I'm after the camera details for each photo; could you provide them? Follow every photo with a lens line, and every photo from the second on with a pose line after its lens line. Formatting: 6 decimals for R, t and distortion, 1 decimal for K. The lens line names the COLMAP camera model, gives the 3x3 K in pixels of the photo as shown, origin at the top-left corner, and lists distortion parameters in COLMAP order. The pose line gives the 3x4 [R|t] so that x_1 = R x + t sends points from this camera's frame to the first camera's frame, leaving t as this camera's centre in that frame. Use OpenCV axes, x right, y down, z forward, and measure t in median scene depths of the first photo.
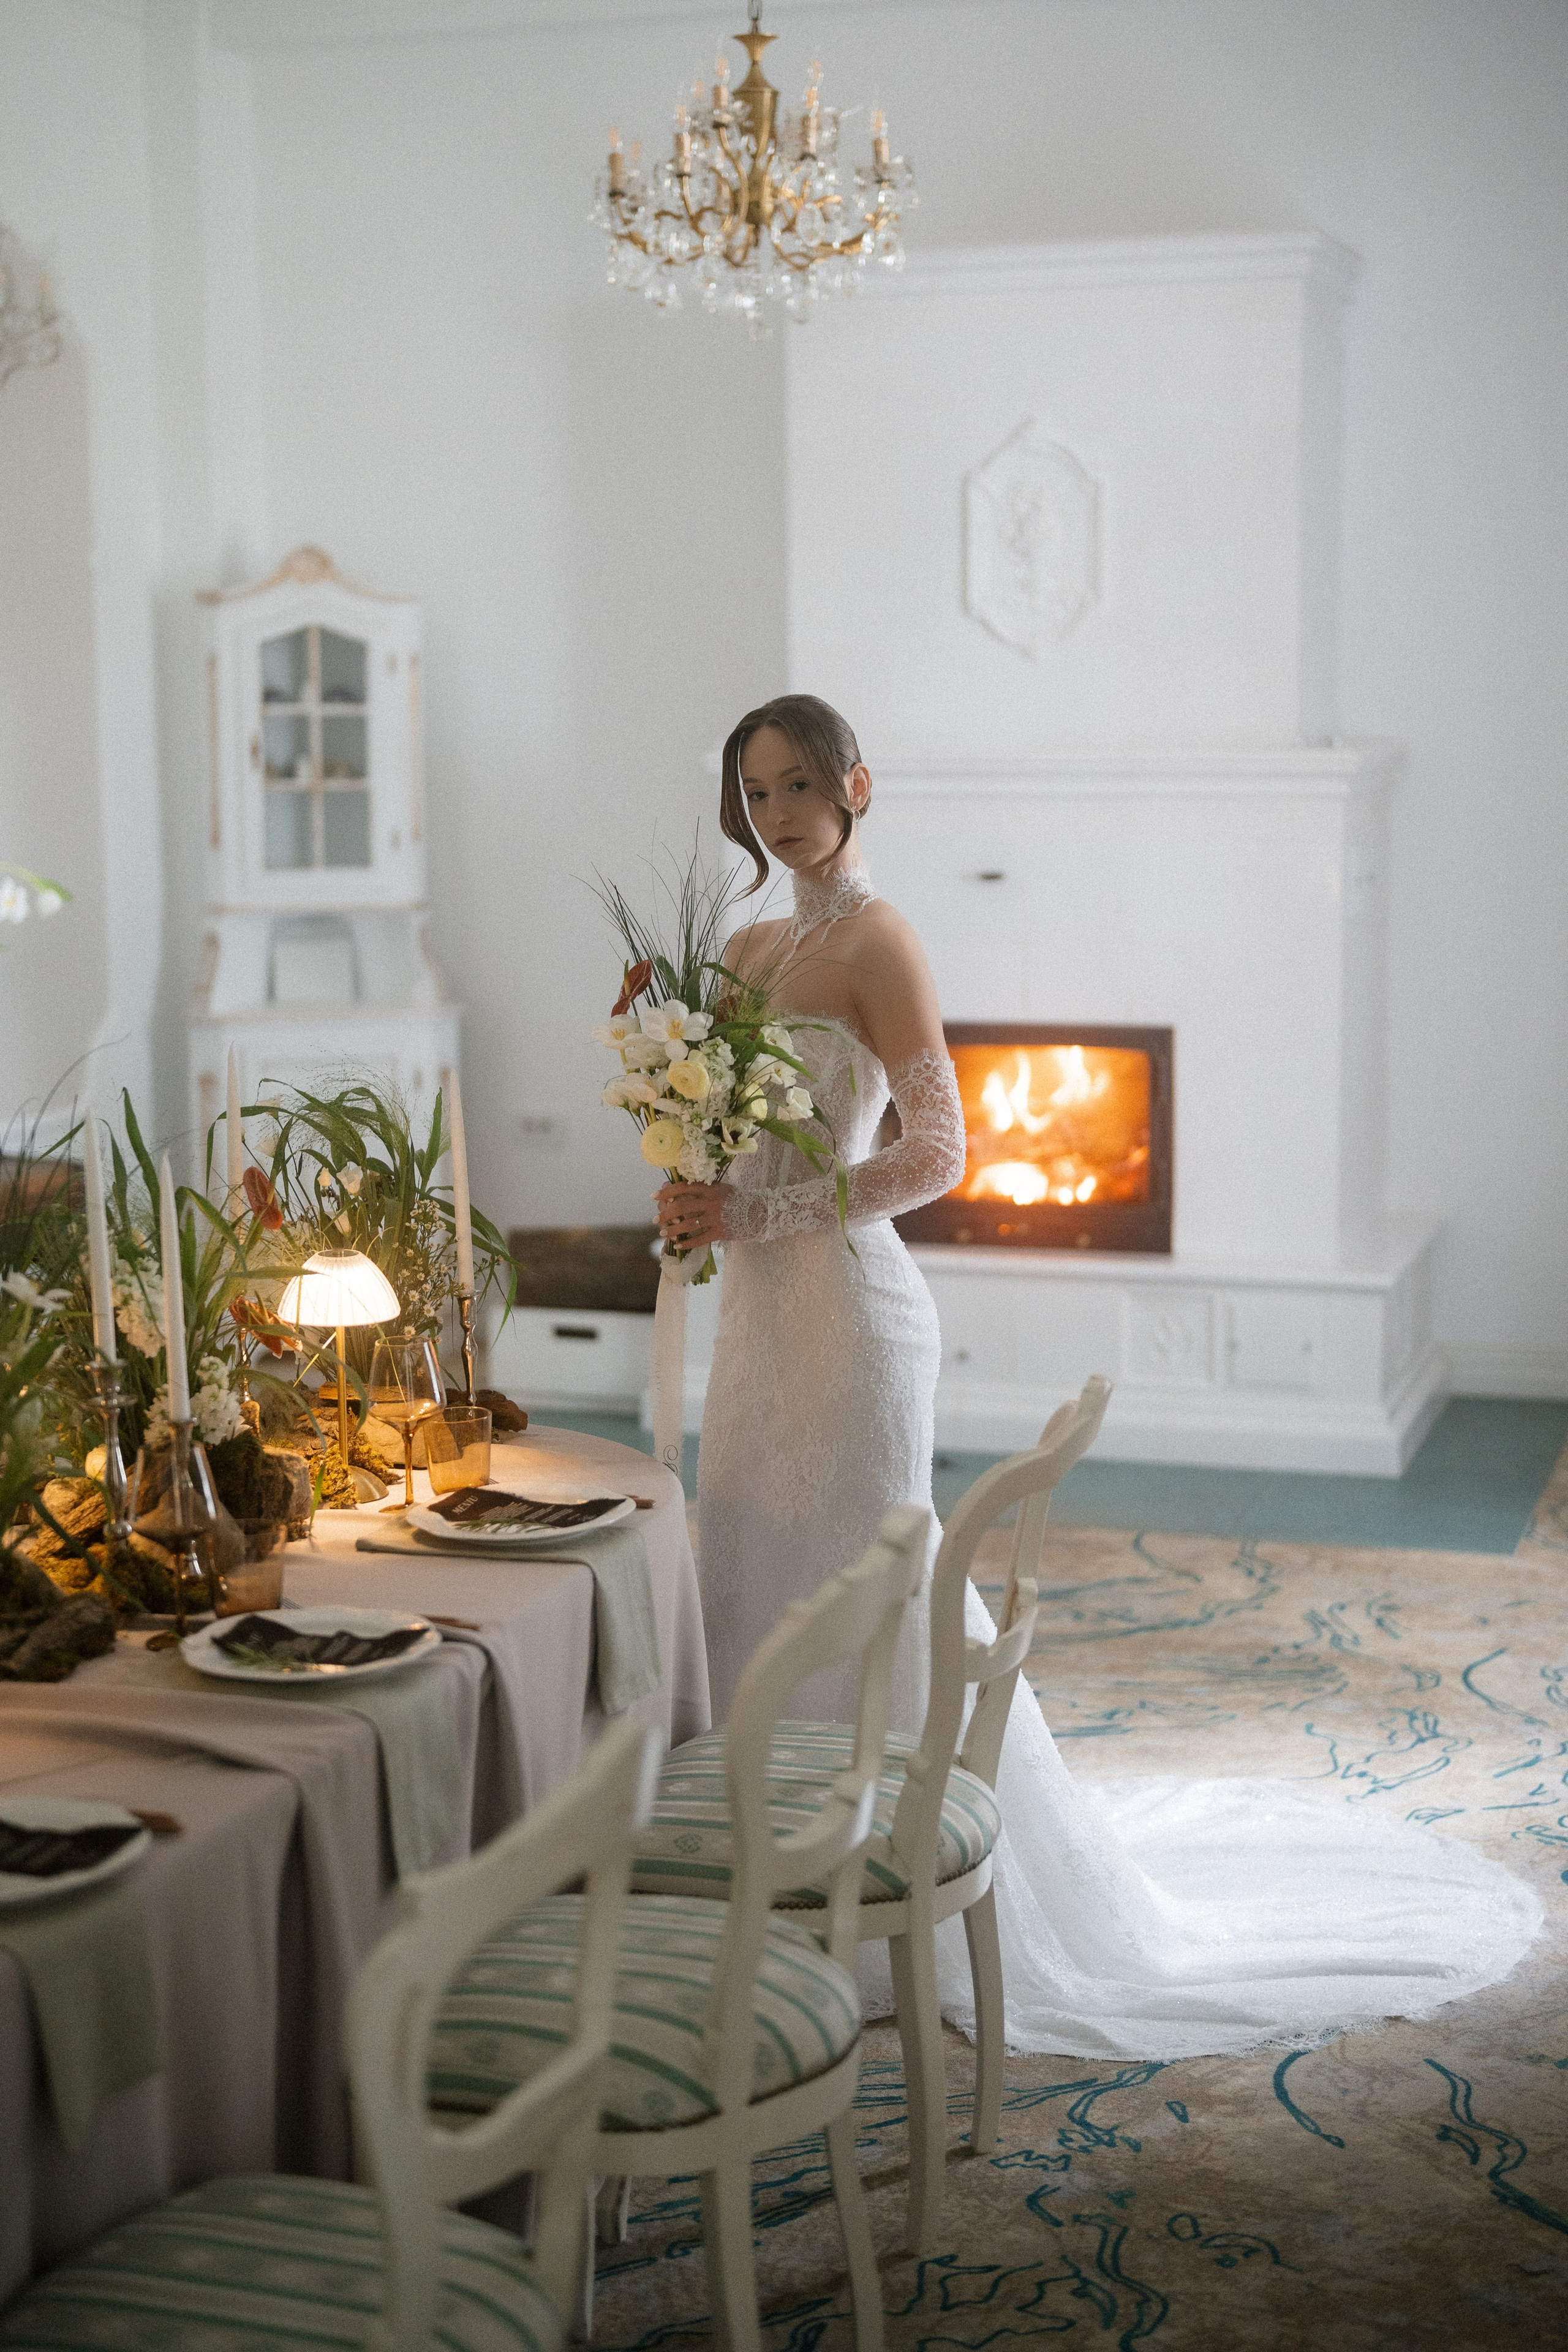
lens RADIAL K [[3433.4, 0, 682.0], [0, 3433.4, 1136.5], [0, 0, 1]] dist [-0.036913, 0.010590]
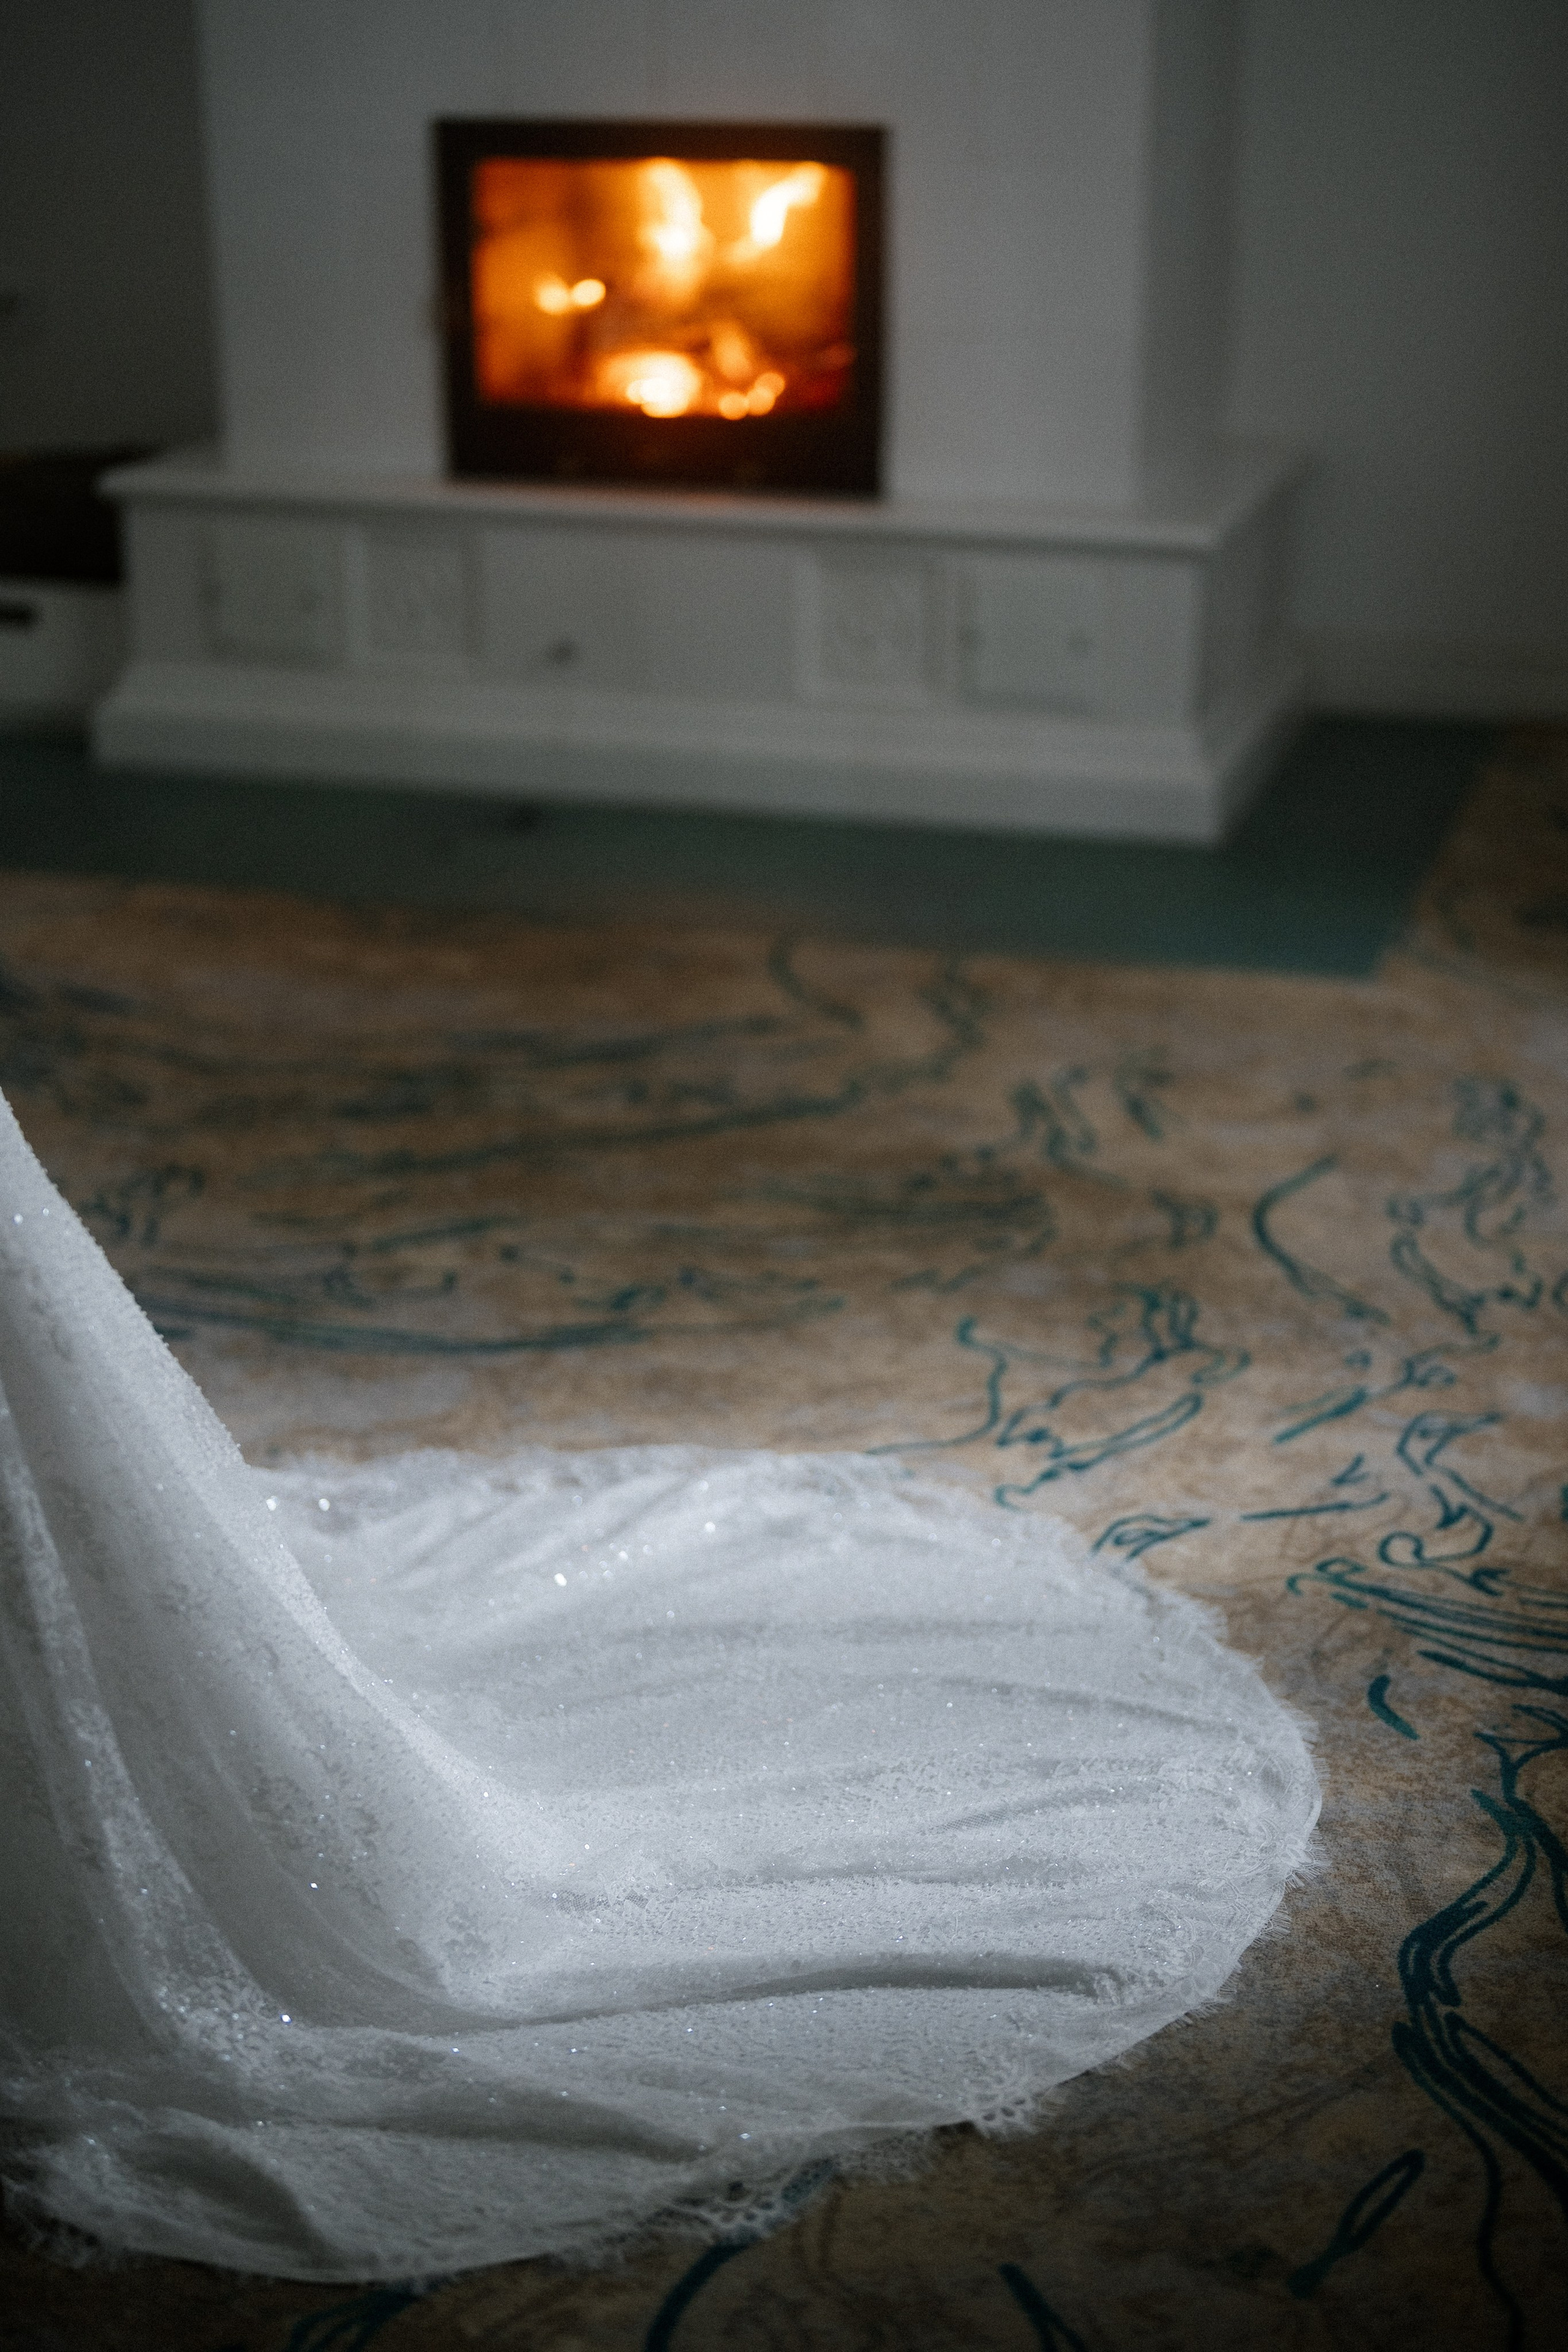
lens RADIAL K [[3537.5, 0, 661.2], [0, 3537.5, 1326.7], [0, 0, 1]] dist [-0.041062, 0.008683]
pose [[0.999858, -0.001050, 0.016803, 0.124557], [-0.003239, 0.967412, 0.253187, 0.024483], [-0.016522, -0.253205, 0.967271, 0.440461]]
